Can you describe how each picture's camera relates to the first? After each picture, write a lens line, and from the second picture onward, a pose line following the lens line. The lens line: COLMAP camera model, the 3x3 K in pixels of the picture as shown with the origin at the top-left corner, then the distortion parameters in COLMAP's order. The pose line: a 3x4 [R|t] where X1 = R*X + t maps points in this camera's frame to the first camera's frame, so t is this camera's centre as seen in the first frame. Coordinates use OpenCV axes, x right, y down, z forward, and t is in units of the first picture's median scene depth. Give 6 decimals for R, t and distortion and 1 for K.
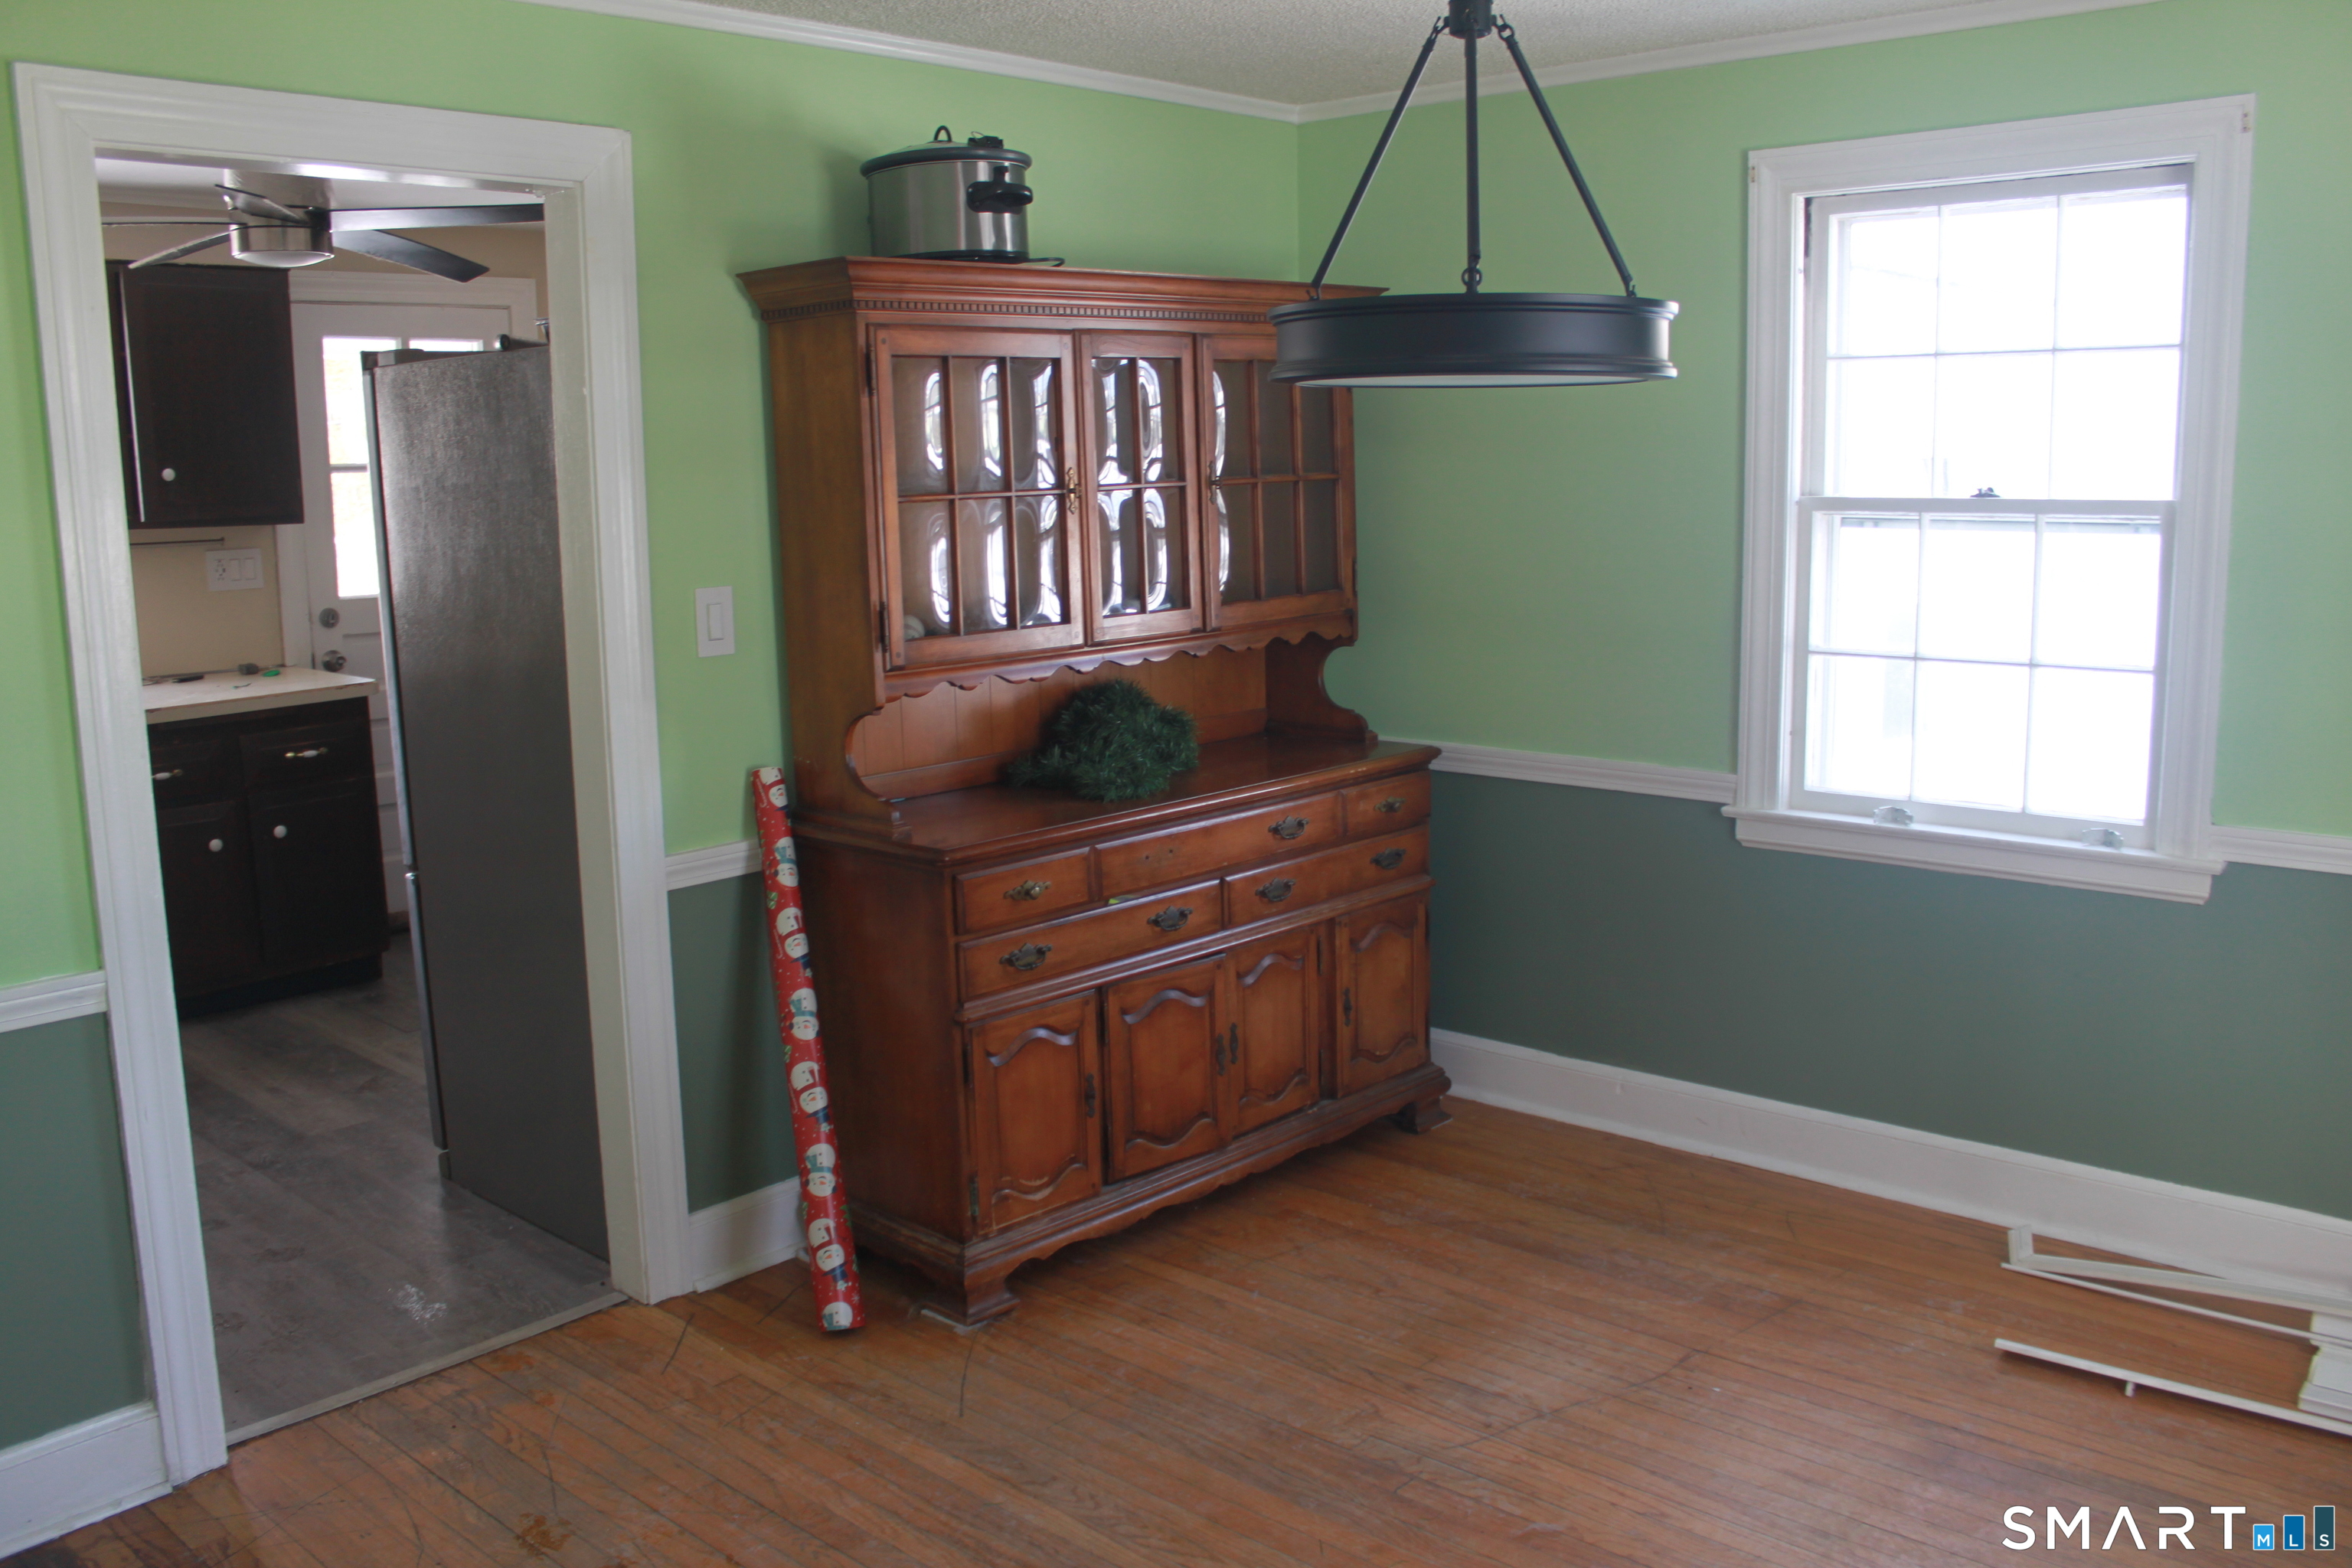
lens RADIAL K [[2078.2, 0, 1176.0], [0, 2078.2, 784.0], [0, 0, 1]] dist [-0.006300, 0.001319]
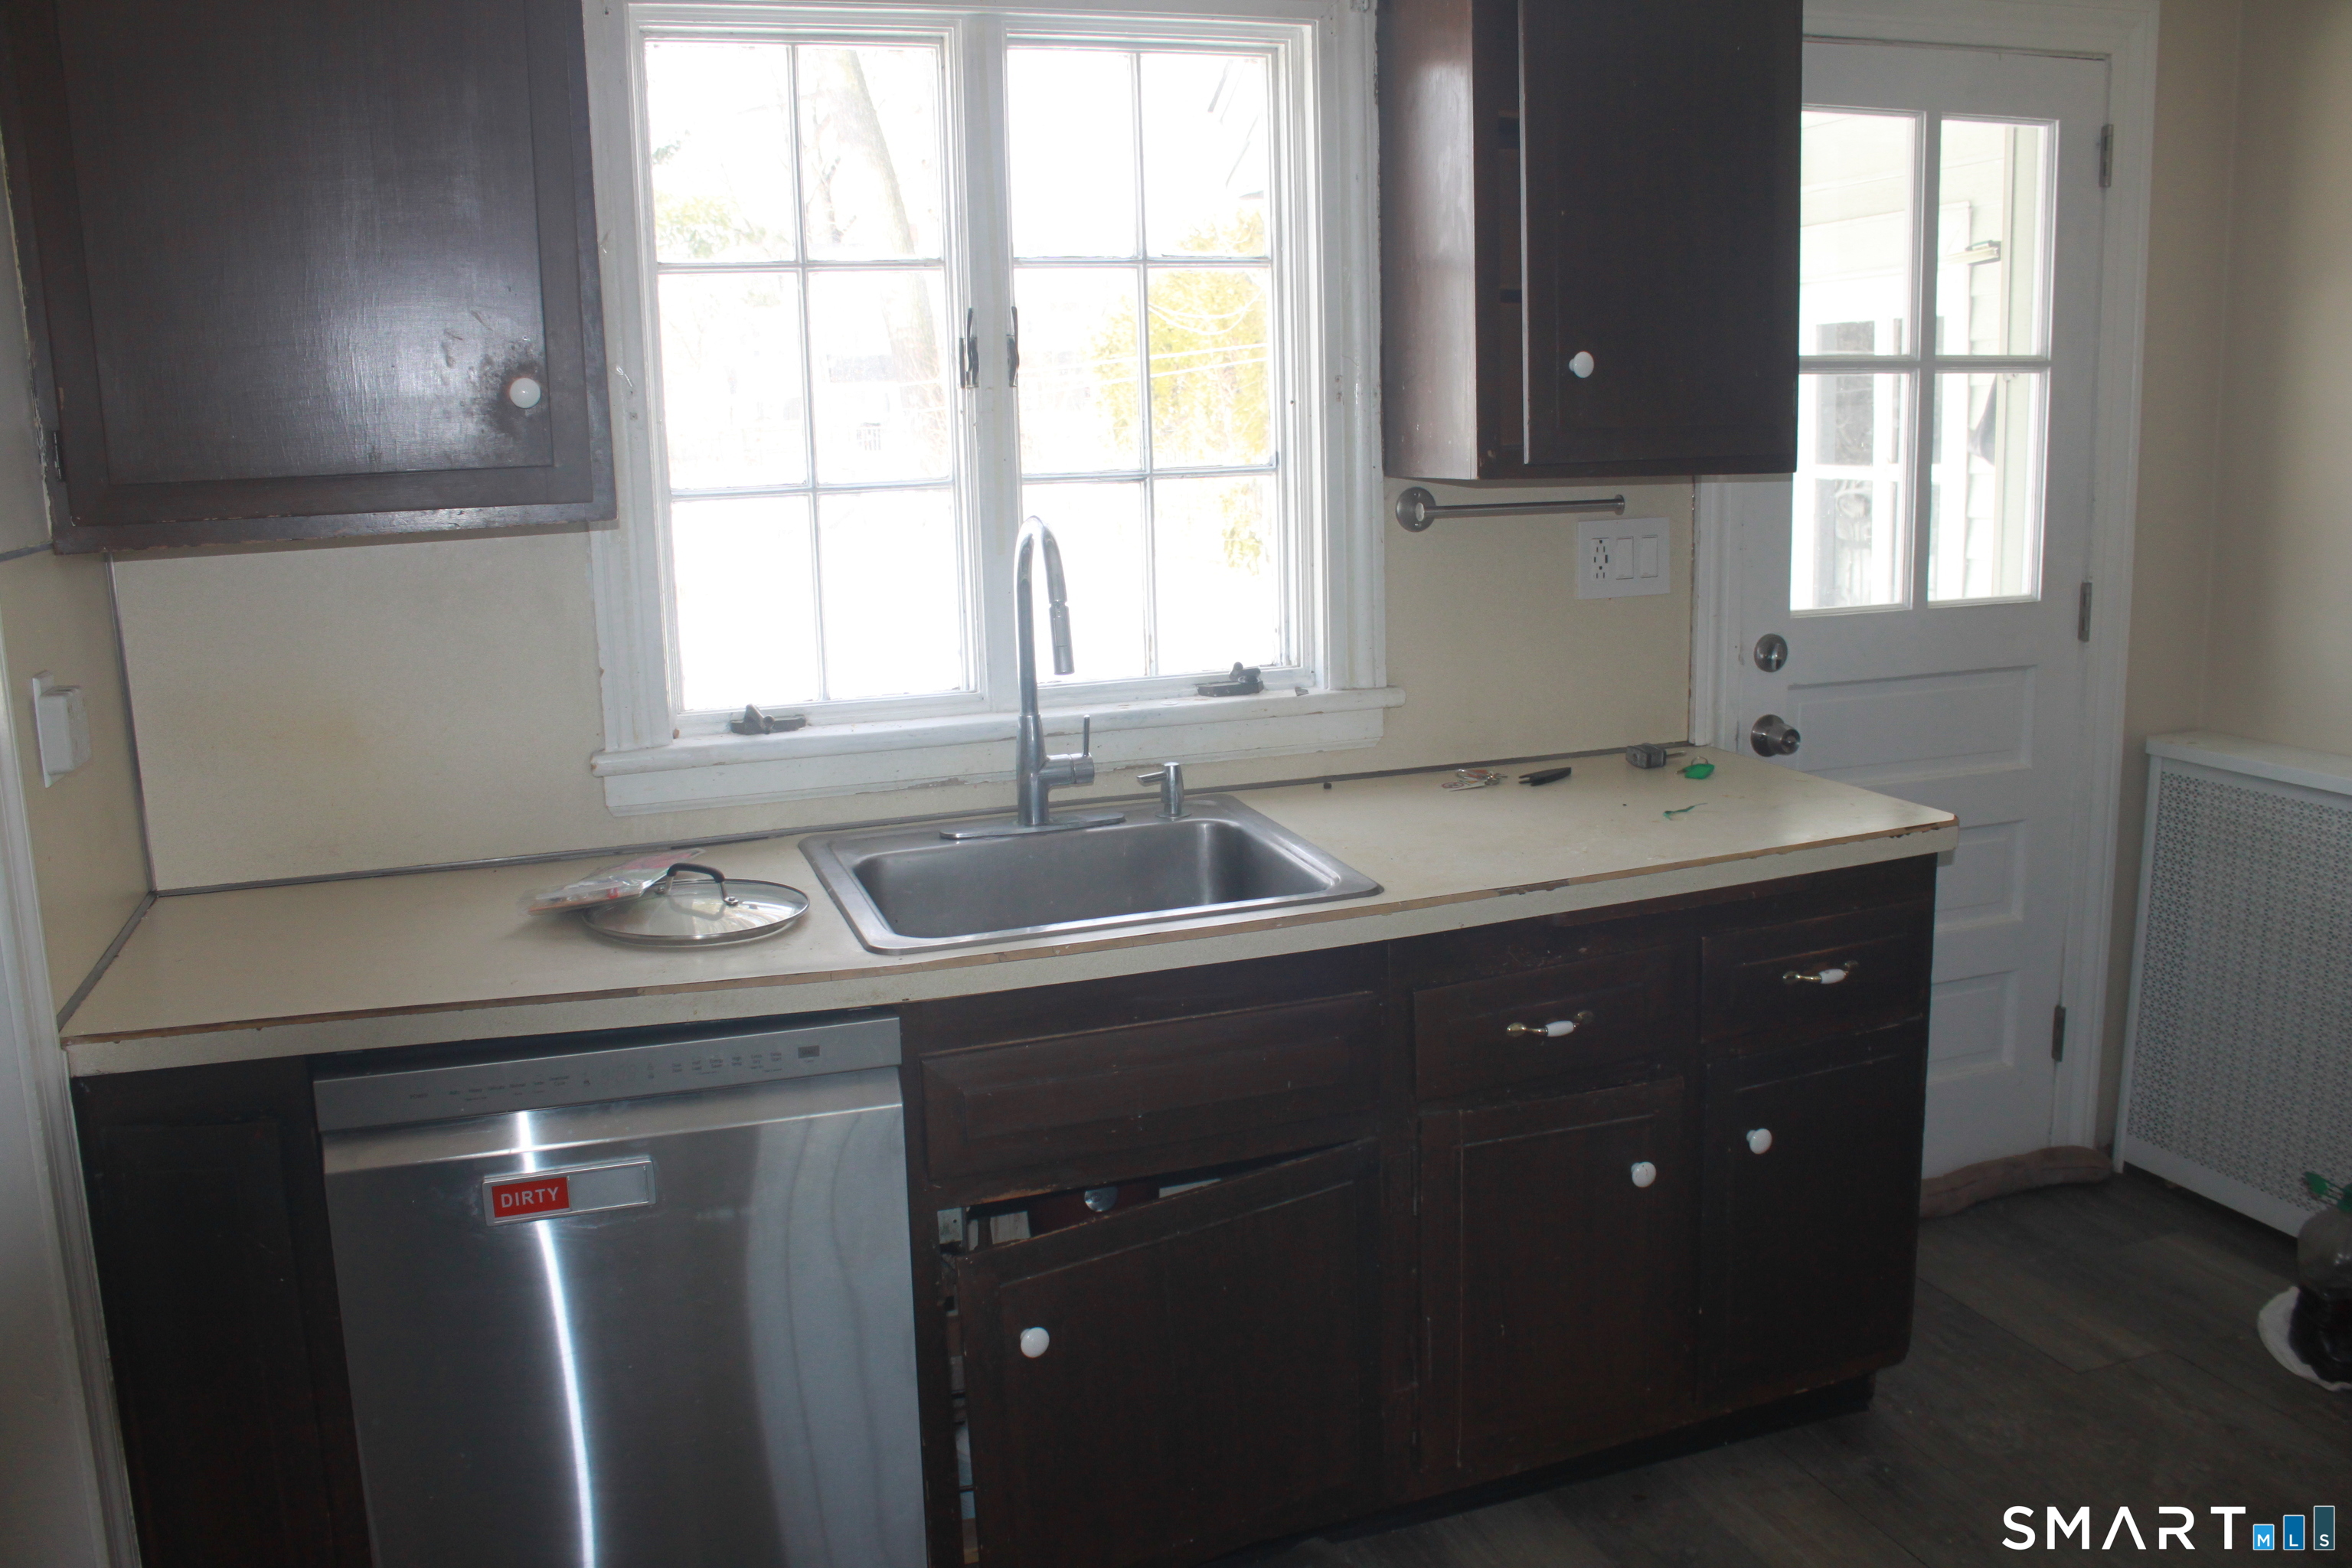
lens RADIAL K [[2078.2, 0, 1176.0], [0, 2078.2, 784.0], [0, 0, 1]] dist [-0.006300, 0.001319]
pose [[0.889526, 0.077392, -0.450283, -0.319383], [-0.066421, 0.996984, 0.040143, -0.061106], [0.452031, -0.005800, 0.891983, 0.491090]]
